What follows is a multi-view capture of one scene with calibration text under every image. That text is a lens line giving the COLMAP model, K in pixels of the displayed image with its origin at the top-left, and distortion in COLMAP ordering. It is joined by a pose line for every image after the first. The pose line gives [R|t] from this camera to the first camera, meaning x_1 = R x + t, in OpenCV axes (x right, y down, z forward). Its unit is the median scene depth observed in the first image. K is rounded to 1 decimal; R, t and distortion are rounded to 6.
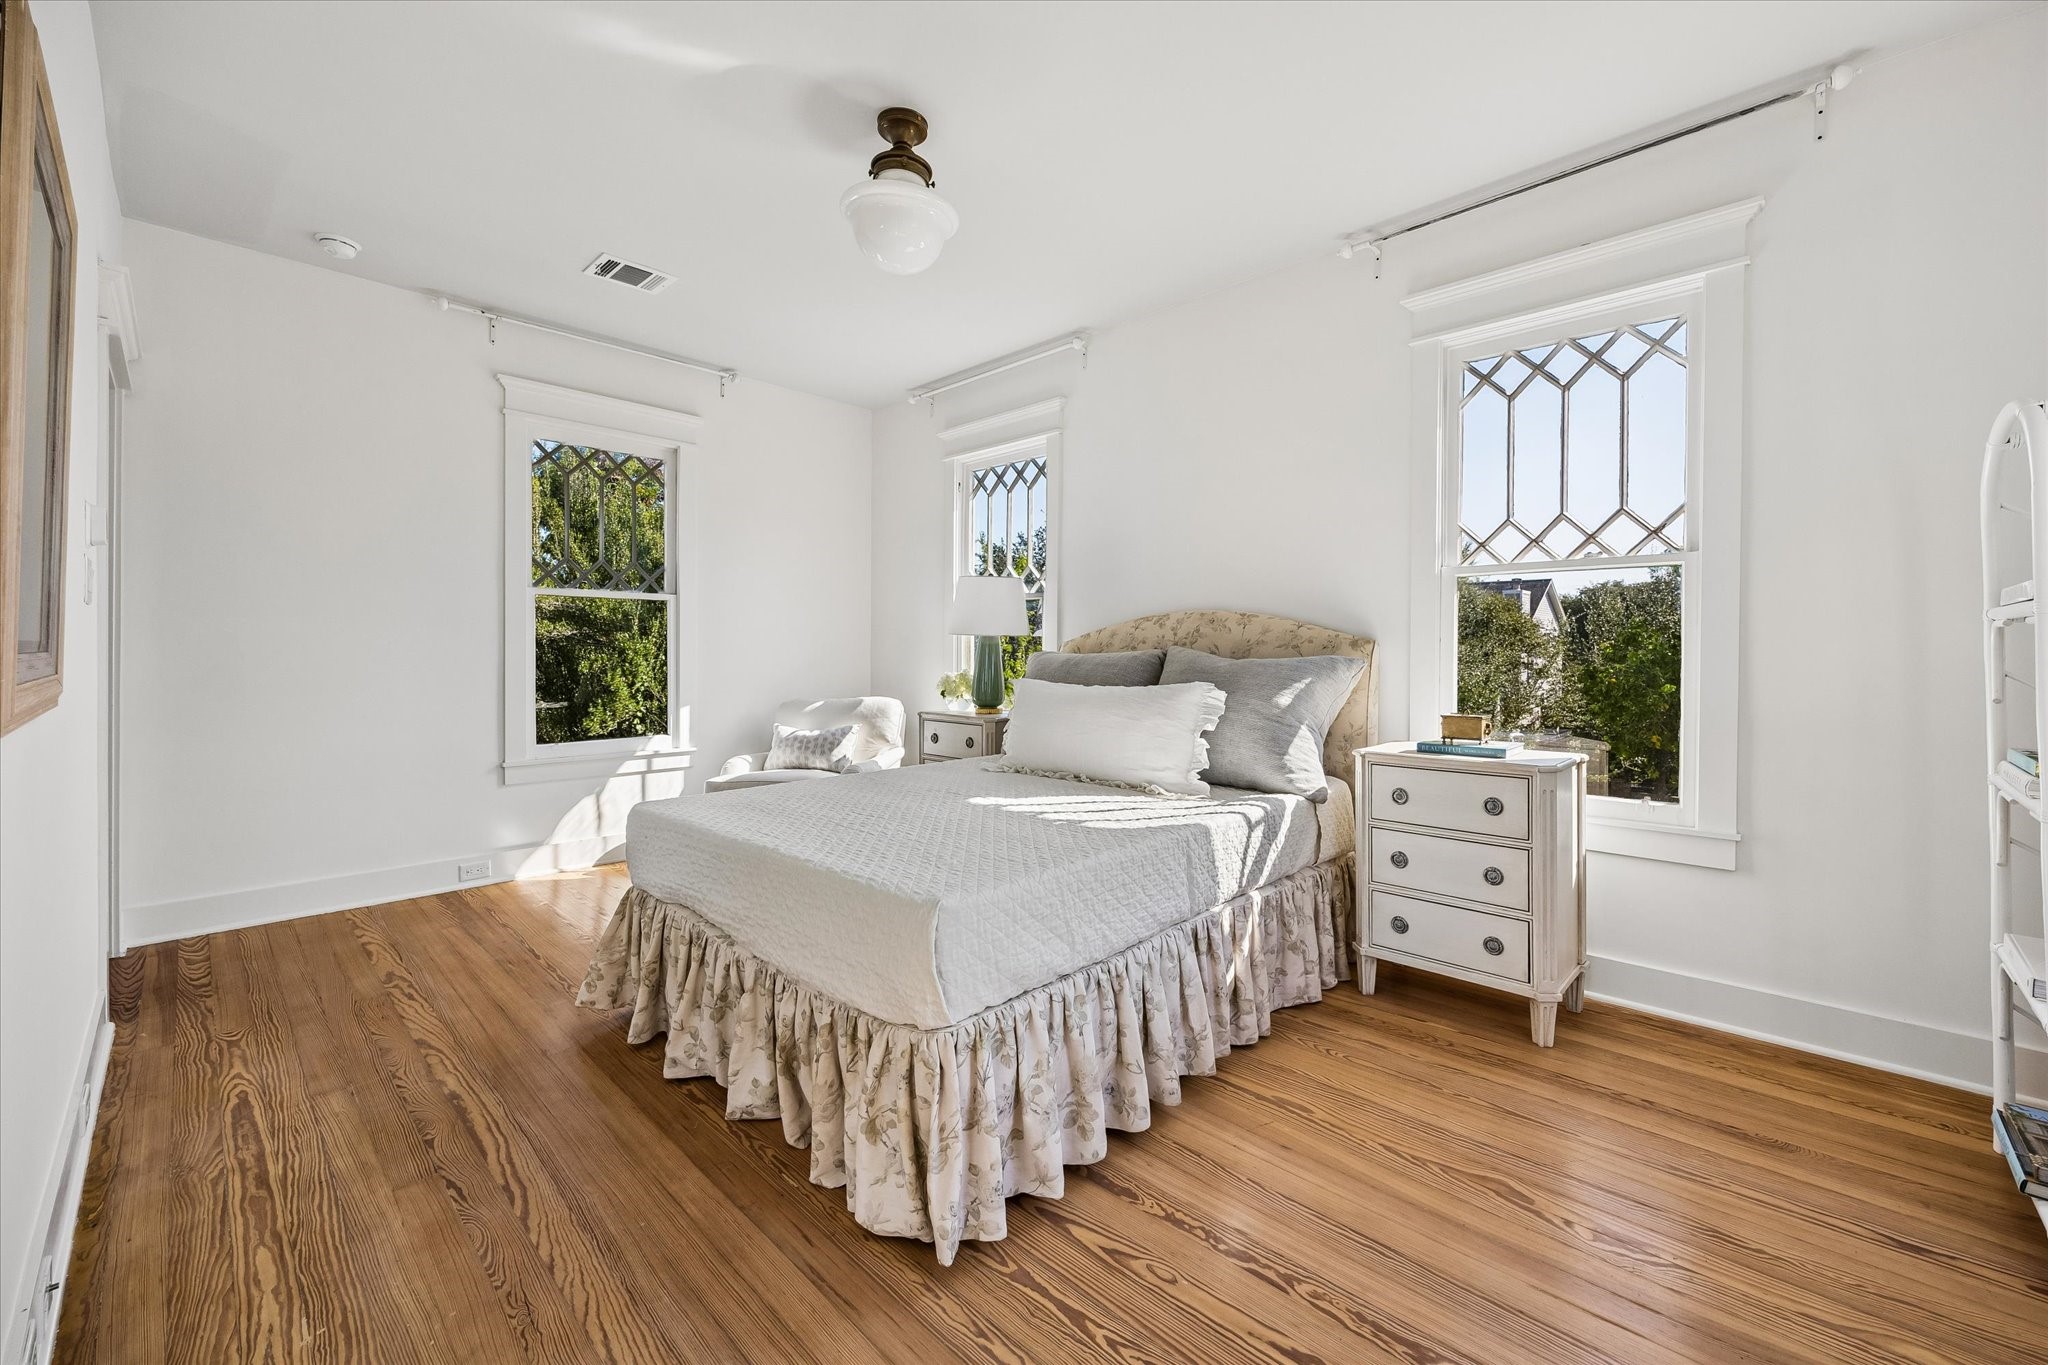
lens RADIAL K [[793.3, 0, 1035.3], [0, 793.3, 676.8], [0, 0, 1]] dist [-0.001519, -0.000441]
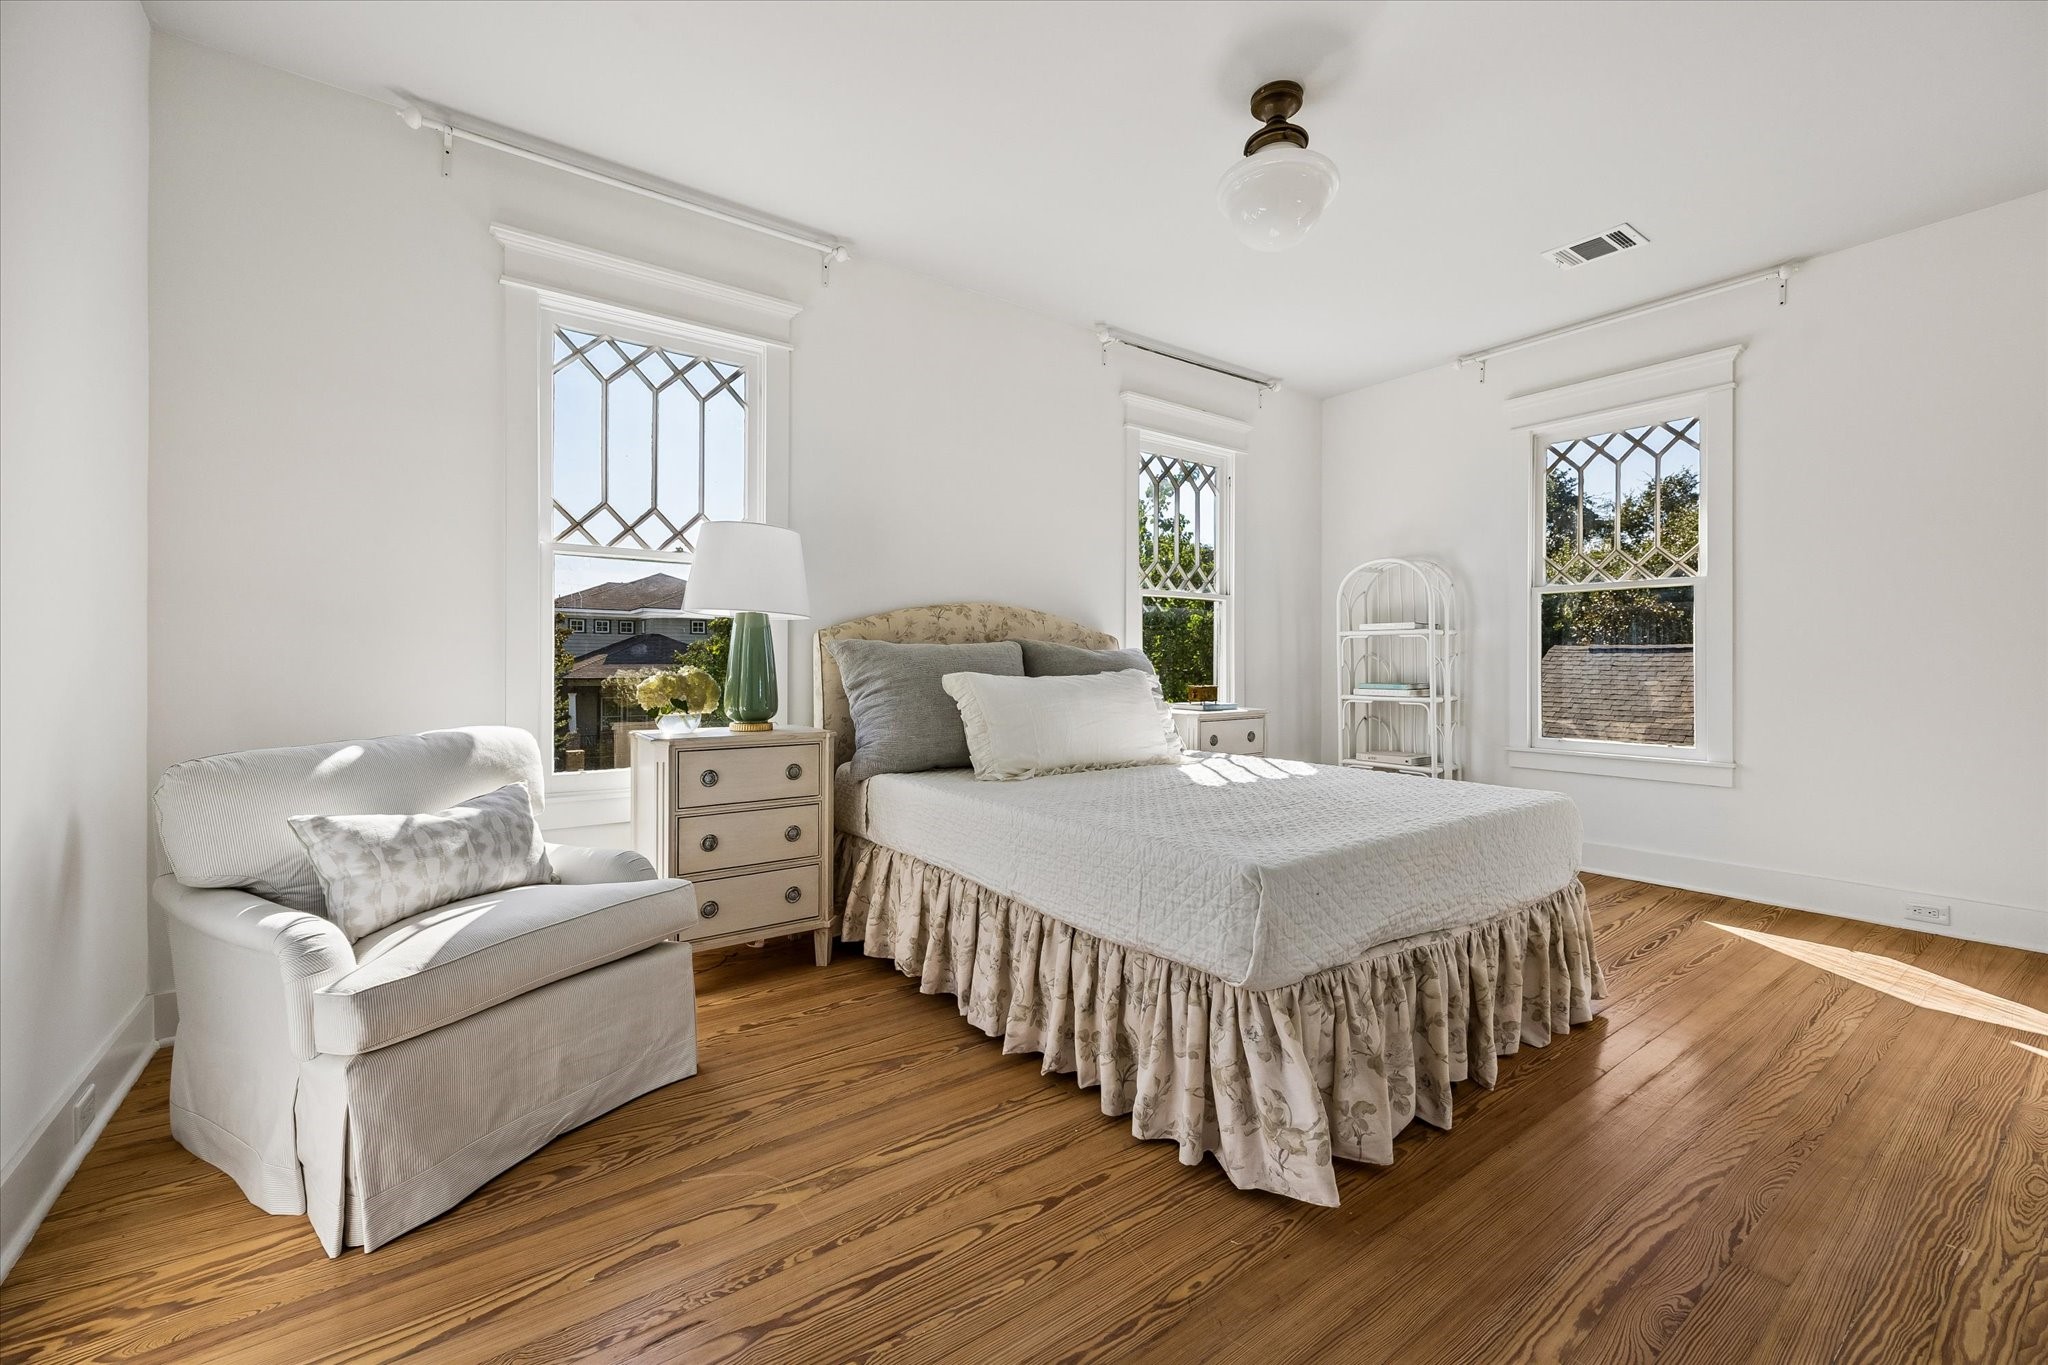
lens RADIAL K [[802.1, 0, 1024.0], [0, 802.1, 682.5], [0, 0, 1]] dist [0.001063, 0.005173]
pose [[0.209457, -0.047537, 0.976662, -1.719291], [0.015454, 0.998854, 0.045303, -0.055316], [-0.977696, 0.005605, 0.209952, 1.537211]]
